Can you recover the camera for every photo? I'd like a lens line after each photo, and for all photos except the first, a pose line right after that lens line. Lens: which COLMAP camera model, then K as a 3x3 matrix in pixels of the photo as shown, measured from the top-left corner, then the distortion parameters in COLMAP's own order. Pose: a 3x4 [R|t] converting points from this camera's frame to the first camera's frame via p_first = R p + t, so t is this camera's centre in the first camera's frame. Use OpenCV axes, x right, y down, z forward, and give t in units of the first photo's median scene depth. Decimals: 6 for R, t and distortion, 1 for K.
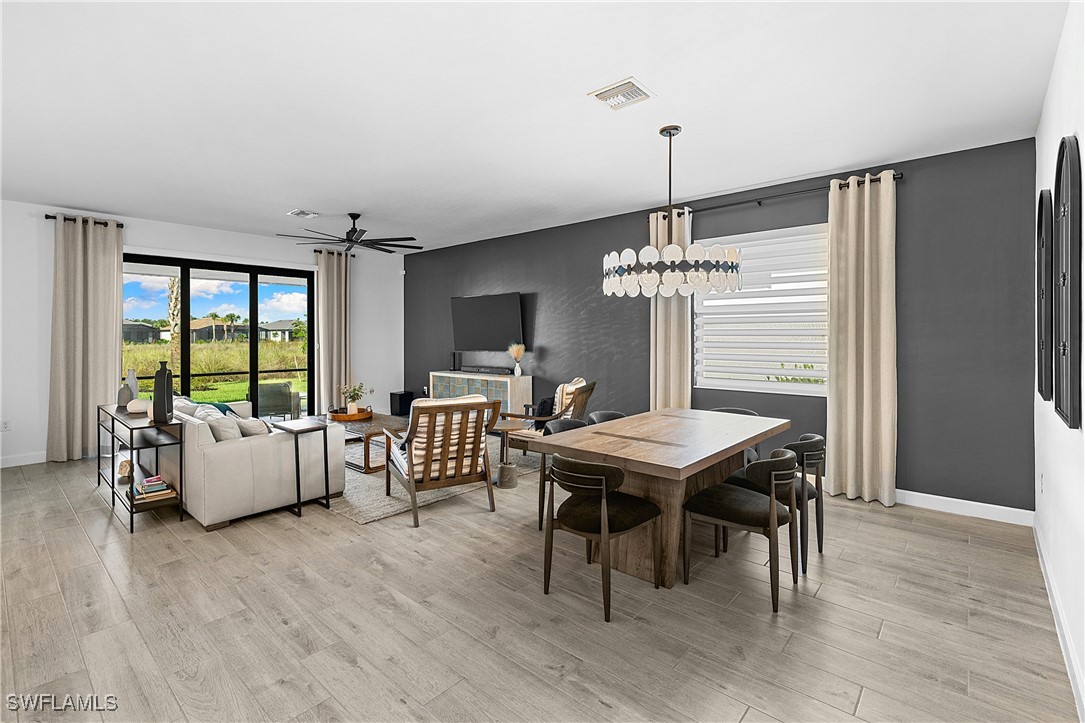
lens RADIAL K [[485.5, 0, 509.7], [0, 485.5, 336.5], [0, 0, 1]] dist [-0.001649, 0.000128]
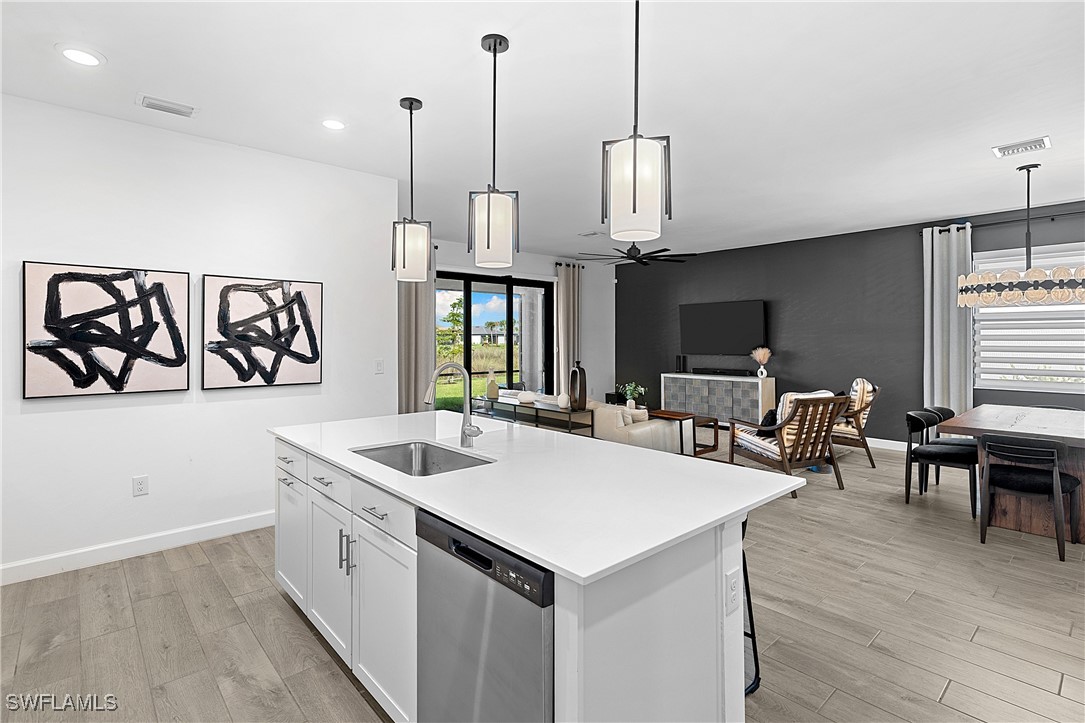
lens RADIAL K [[509.6, 0, 525.8], [0, 509.6, 337.9], [0, 0, 1]] dist [-0.000684, 0.000427]
pose [[0.994778, -0.000258, -0.102063, -0.450544], [-0.000230, 0.999989, -0.004772, -0.001577], [0.102063, 0.004770, 0.994766, -0.210179]]
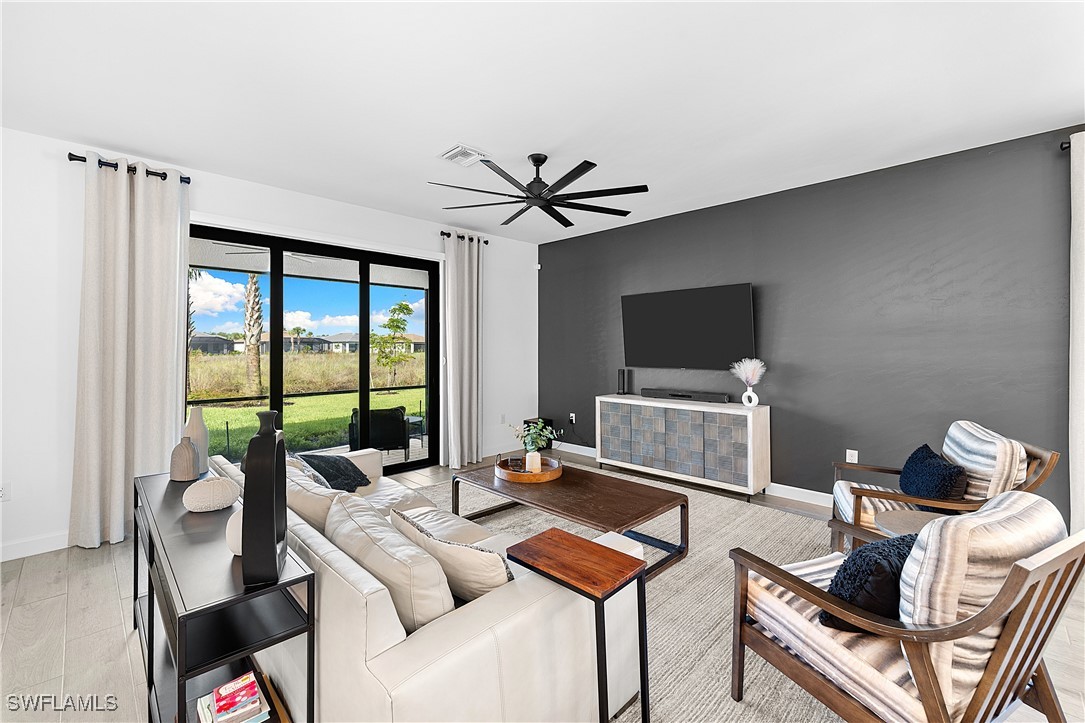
lens RADIAL K [[446.5, 0, 521.9], [0, 446.5, 342.7], [0, 0, 1]] dist [0.000776, -0.000012]
pose [[0.998698, -0.000897, -0.051002, -0.311540], [0.000286, 0.999928, -0.011994, -0.000257], [0.051009, 0.011964, 0.998627, 0.413485]]
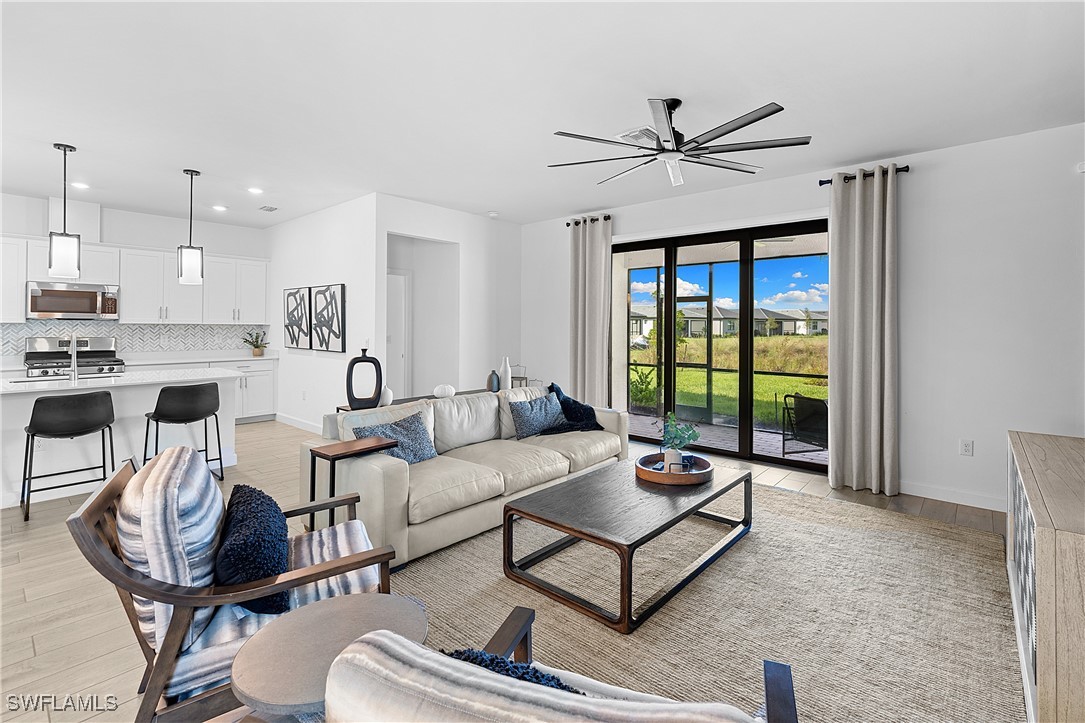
lens RADIAL K [[497.6, 0, 571.1], [0, 497.6, 323.9], [0, 0, 1]] dist [0.001722, 0.000203]
pose [[0.067116, -0.004696, -0.997734, 0.227844], [-0.010664, 0.999928, -0.005424, 0.000531], [0.997688, 0.011004, 0.067061, 0.843927]]
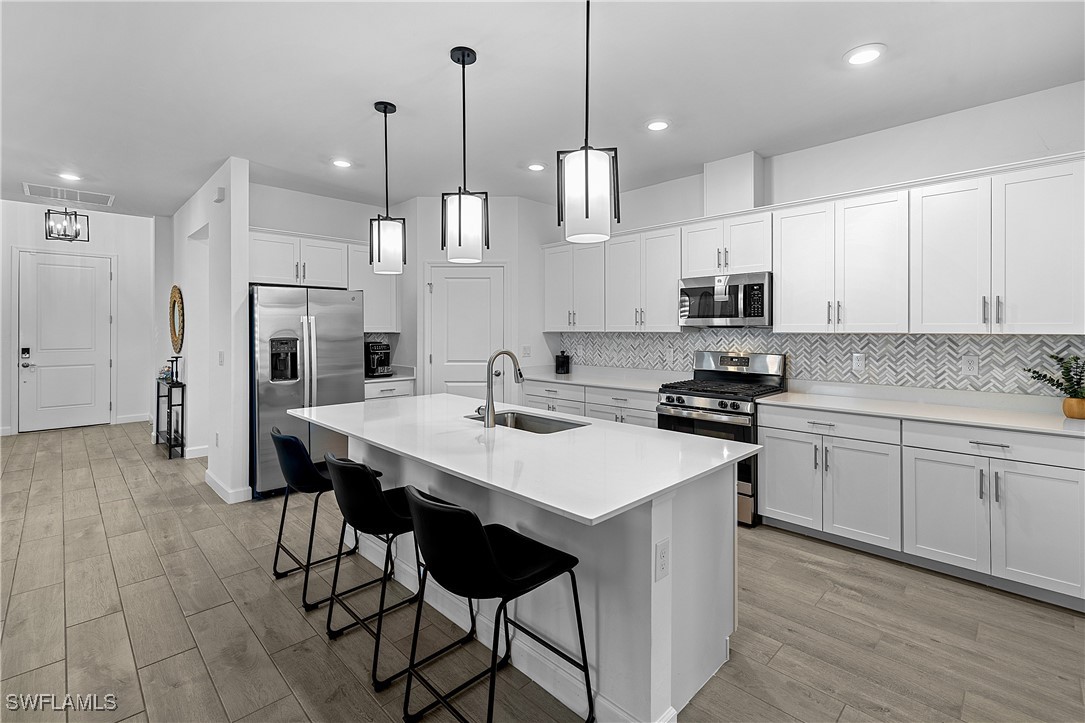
lens RADIAL K [[489.0, 0, 543.9], [0, 489.0, 327.9], [0, 0, 1]] dist [0.001567, 0.000167]
pose [[-0.999601, -0.001426, 0.028224, -0.598247], [-0.001432, 0.999999, -0.000175, -0.001806], [-0.028224, -0.000215, -0.999602, 0.613222]]
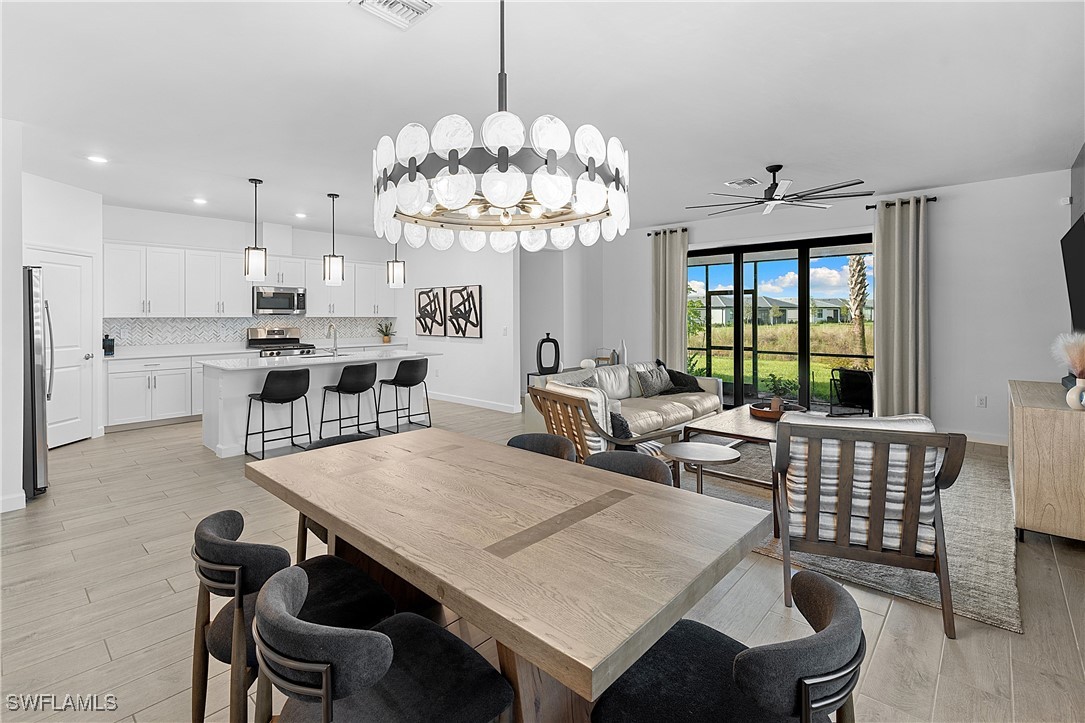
lens RADIAL K [[507.6, 0, 537.9], [0, 507.6, 317.1], [0, 0, 1]] dist [-0.001196, 0.000053]
pose [[0.020305, 0.000646, -0.999794, 0.521689], [-0.001796, 0.999998, 0.000610, 0.001875], [0.999792, 0.001783, 0.020306, 0.576824]]
